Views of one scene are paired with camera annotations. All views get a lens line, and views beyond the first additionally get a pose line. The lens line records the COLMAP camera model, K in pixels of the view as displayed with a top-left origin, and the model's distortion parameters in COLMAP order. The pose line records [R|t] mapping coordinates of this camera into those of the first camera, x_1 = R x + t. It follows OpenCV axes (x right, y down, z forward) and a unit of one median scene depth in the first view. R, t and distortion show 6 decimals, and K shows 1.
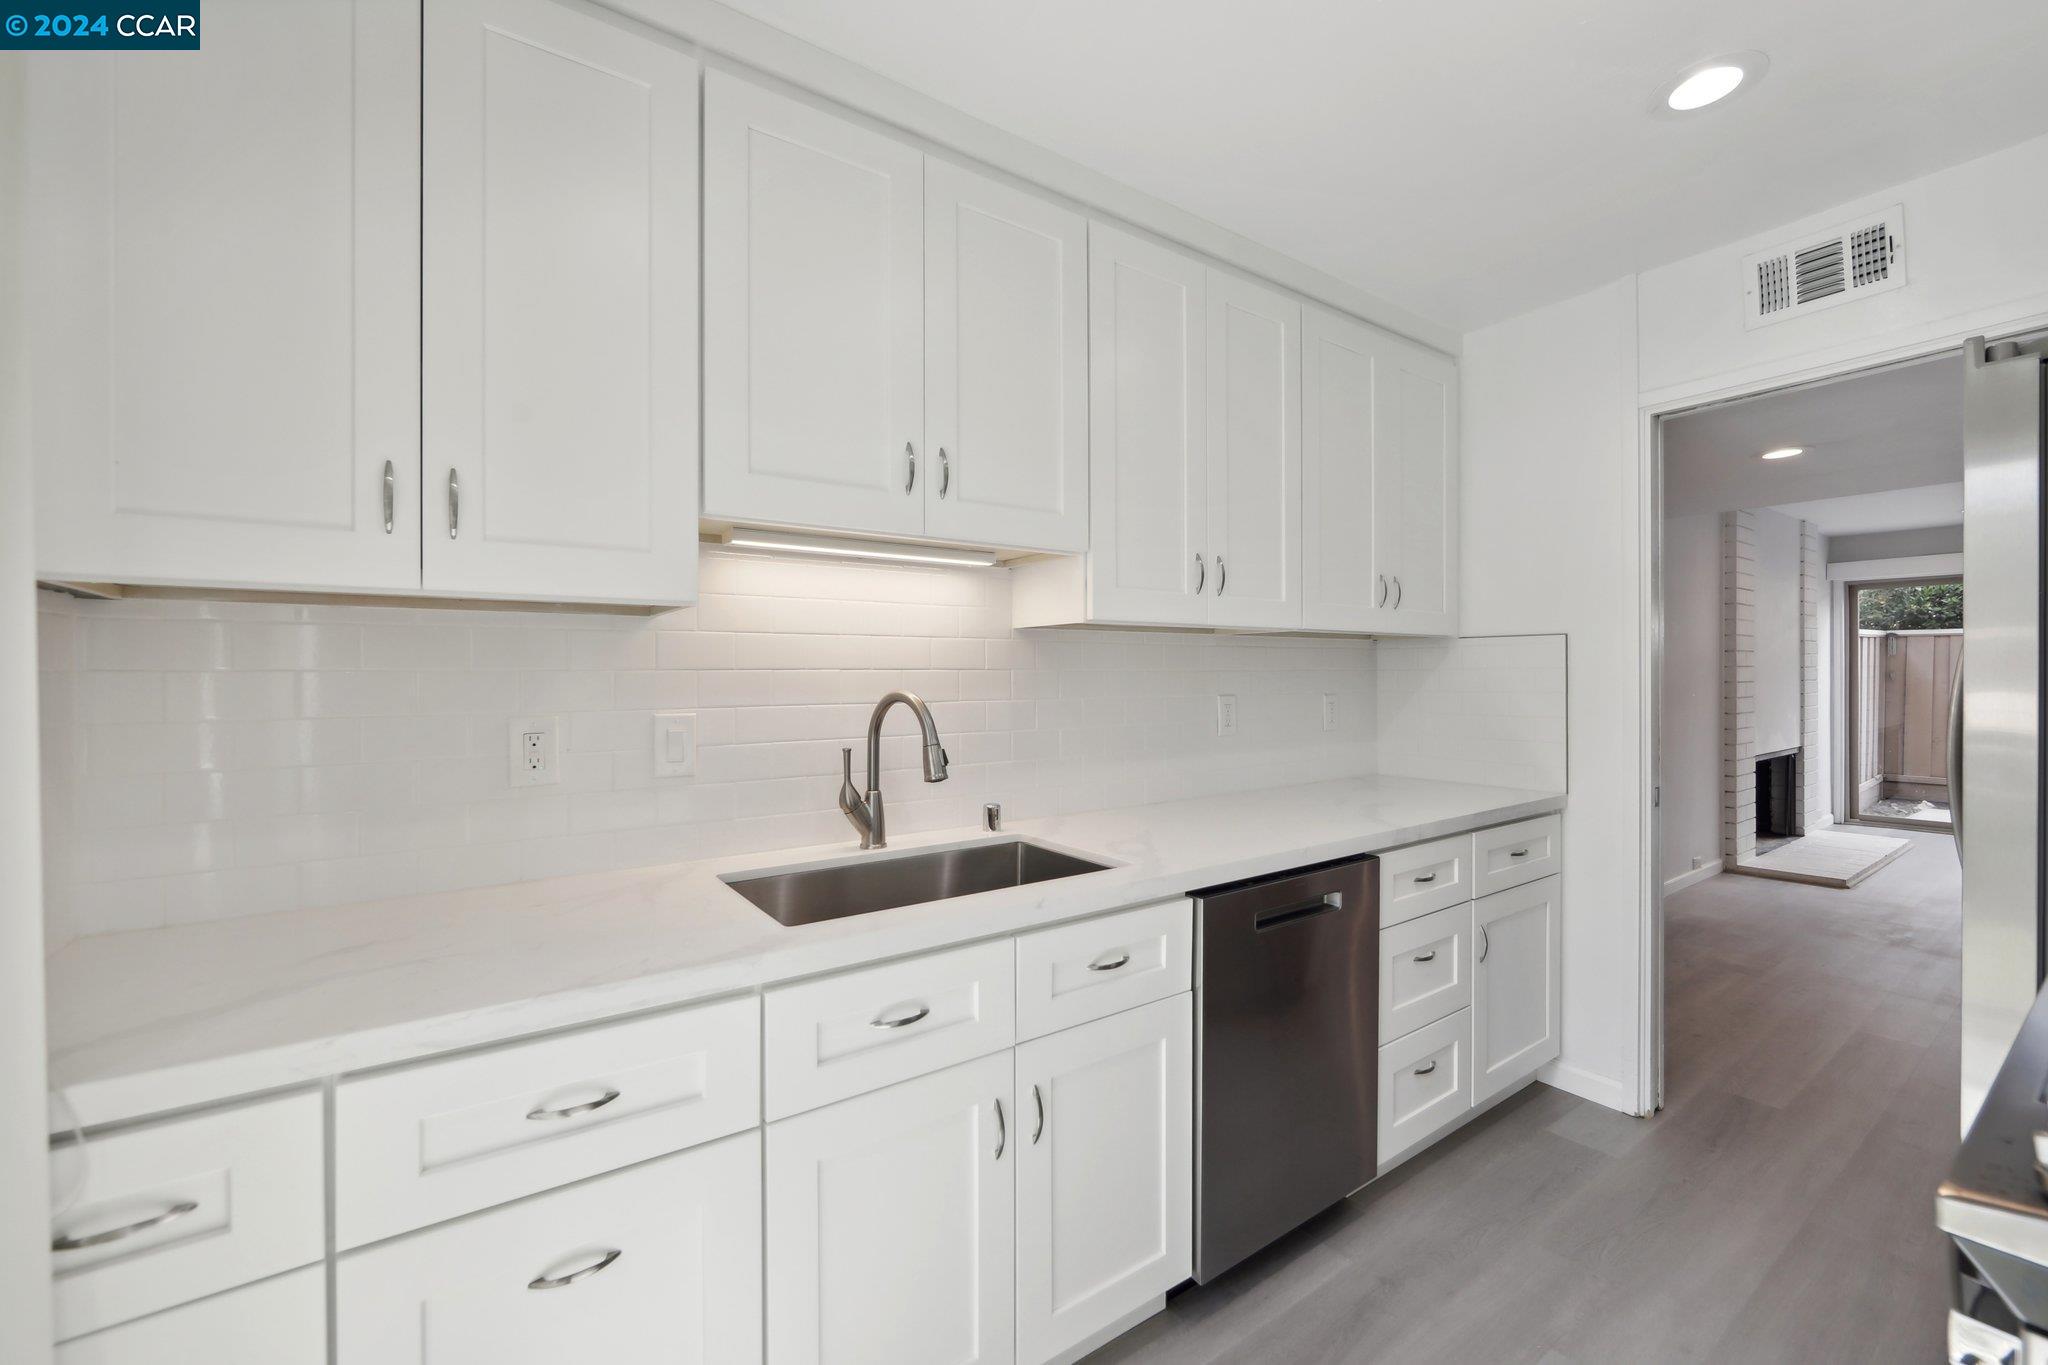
lens RADIAL K [[826.0, 0, 1026.2], [0, 826.0, 681.1], [0, 0, 1]] dist [0.001331, 0.000223]
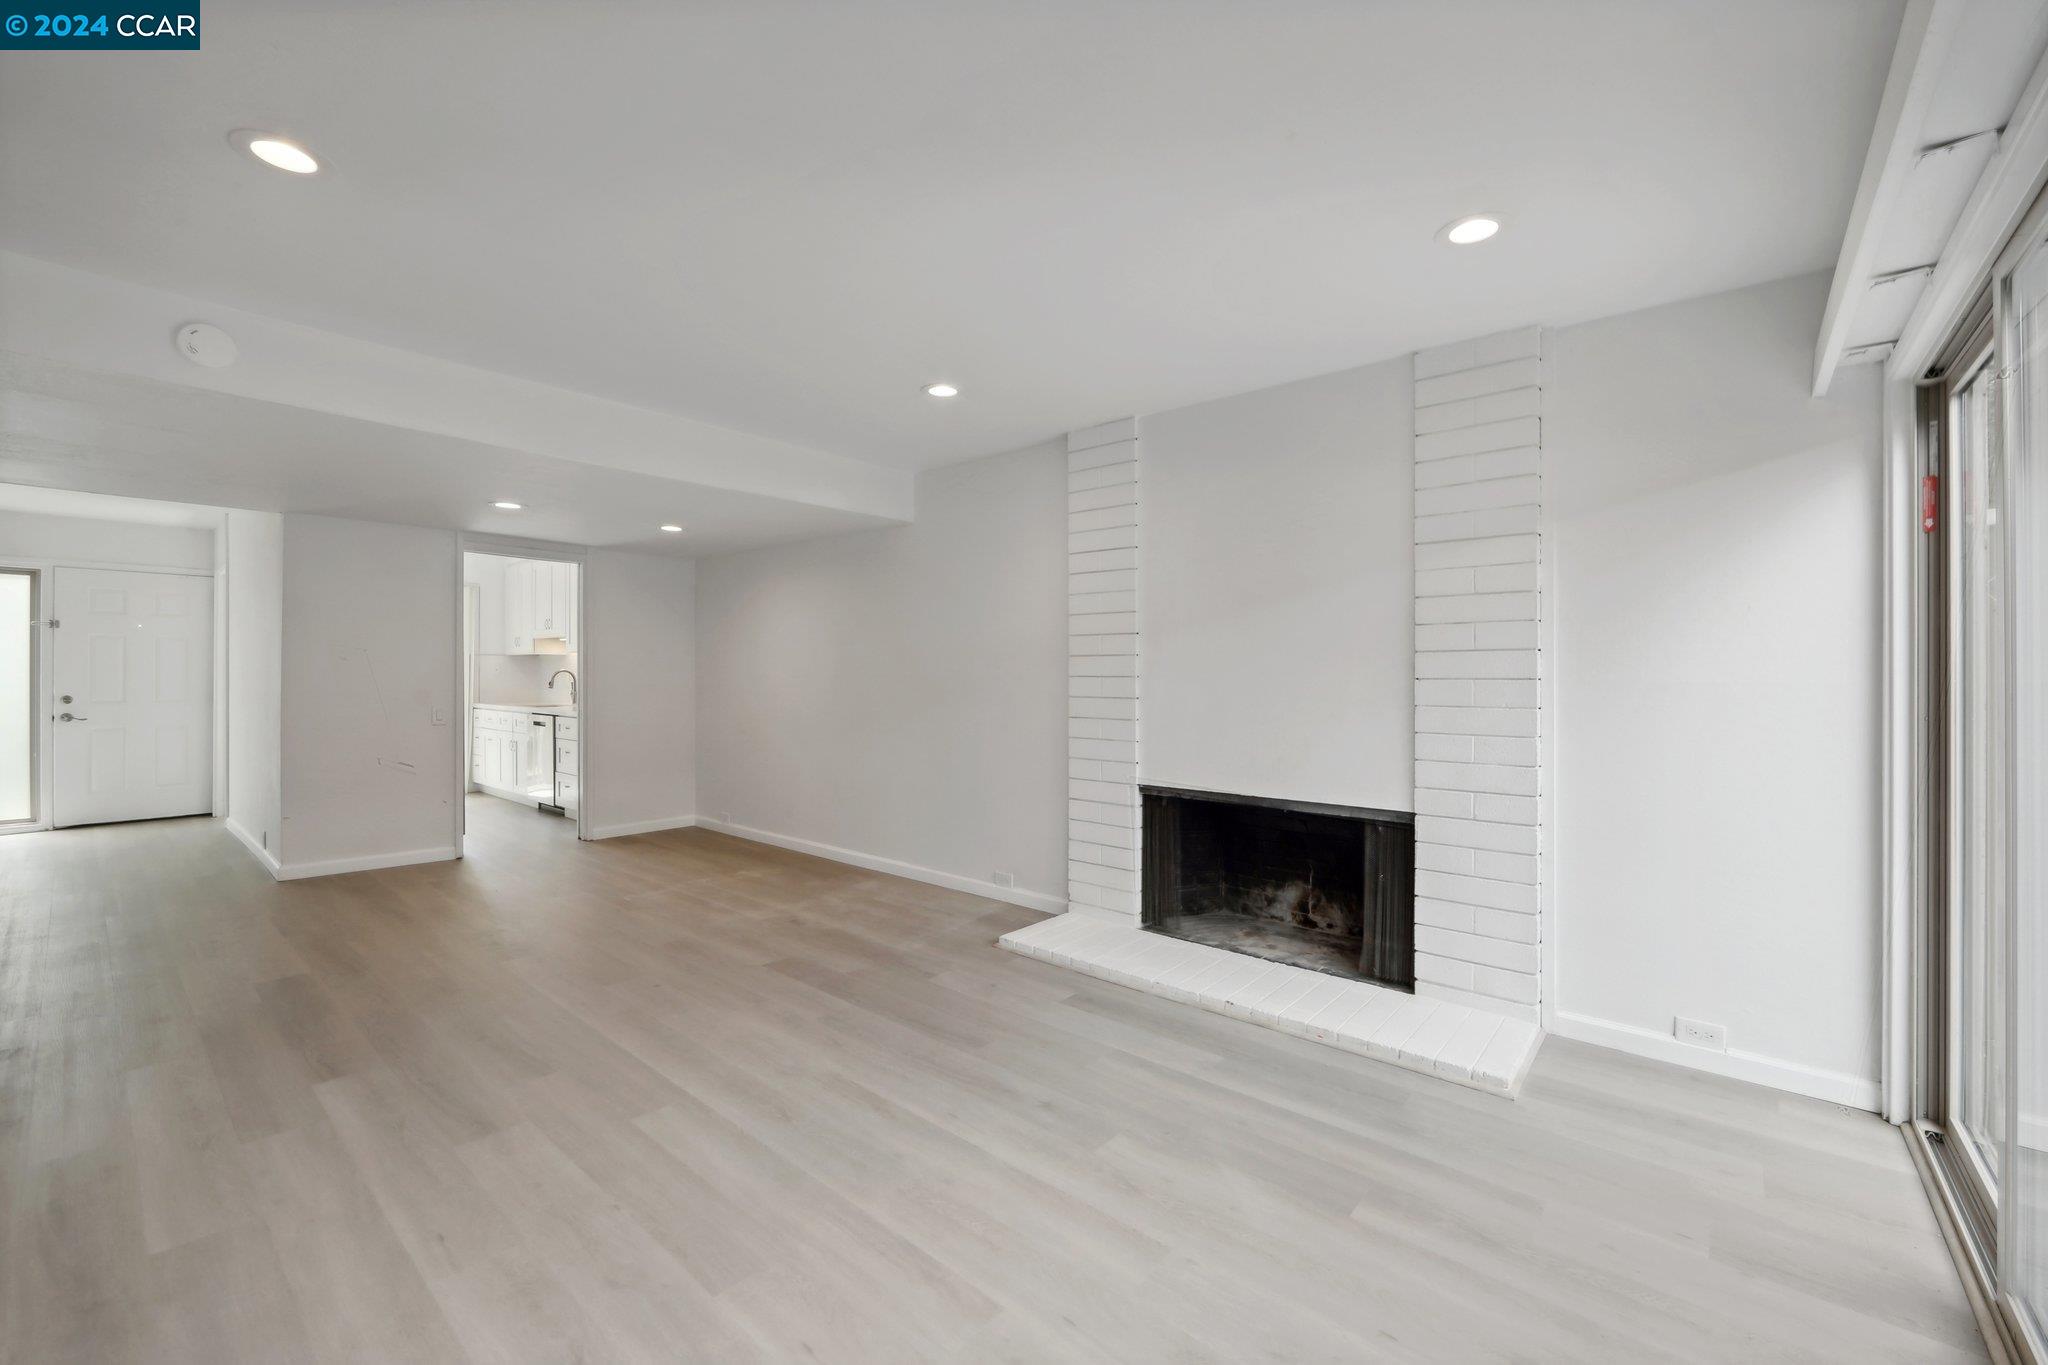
lens RADIAL K [[822.9, 0, 1024.0], [0, 822.9, 682.5], [0, 0, 1]] dist [-0.009092, 0.000099]
pose [[0.247312, 0.015633, -0.968810, 3.801161], [-0.012036, 0.999842, 0.013061, -0.006387], [0.968861, 0.008431, 0.247461, 1.833825]]
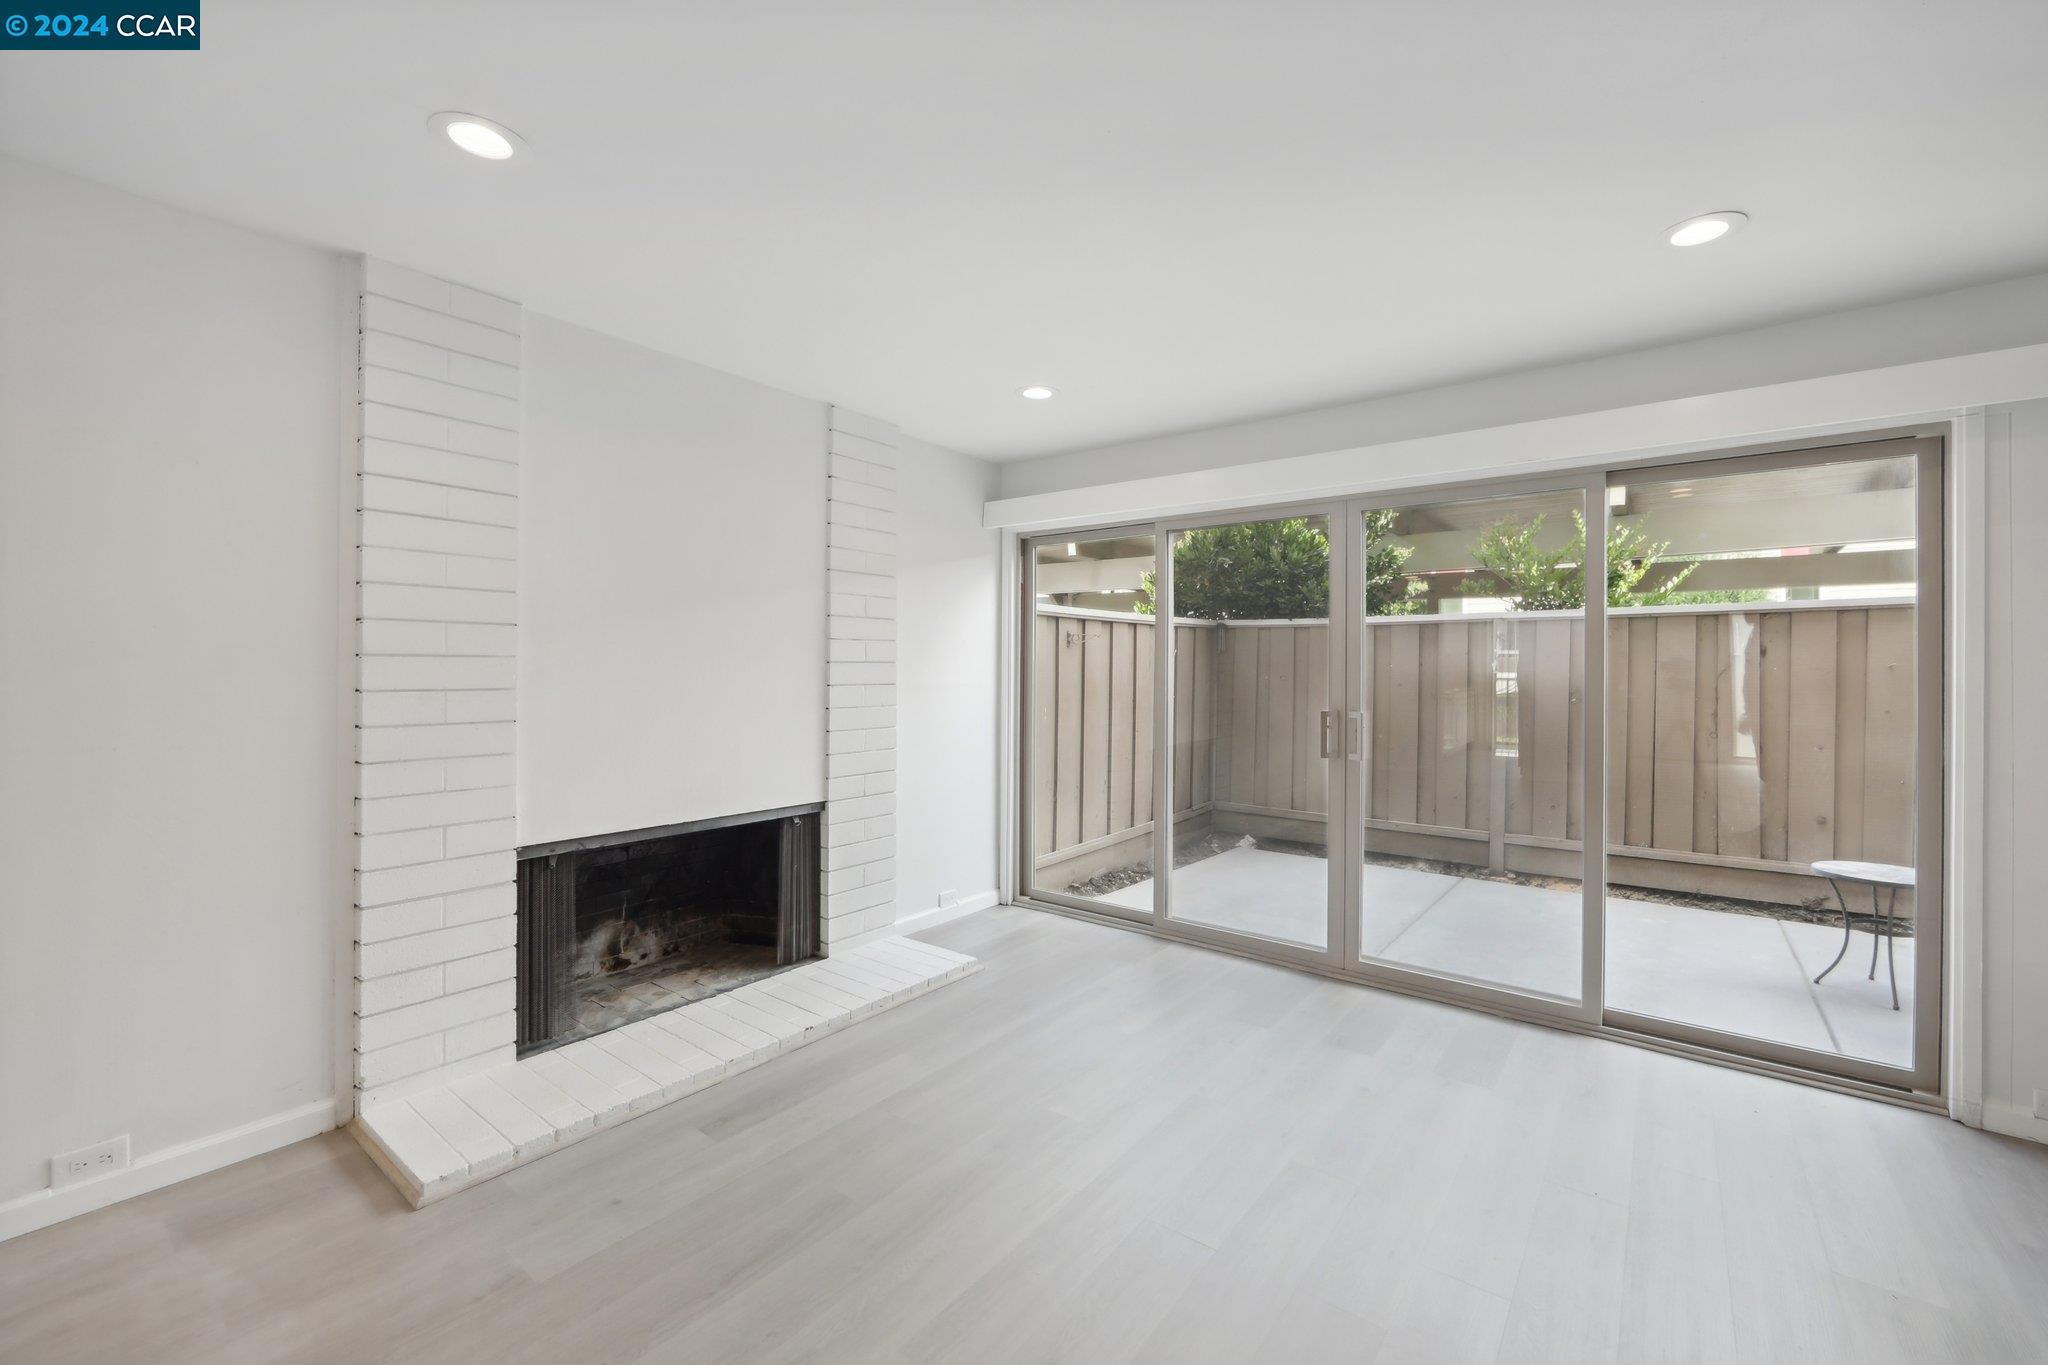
lens RADIAL K [[839.4, 0, 1011.6], [0, 839.4, 674.2], [0, 0, 1]] dist [-0.002805, 0.000001]
pose [[0.959056, 0.008528, 0.283088, 2.519926], [-0.008141, 0.999964, -0.002544, -0.022765], [-0.283099, 0.000135, 0.959091, 1.148502]]
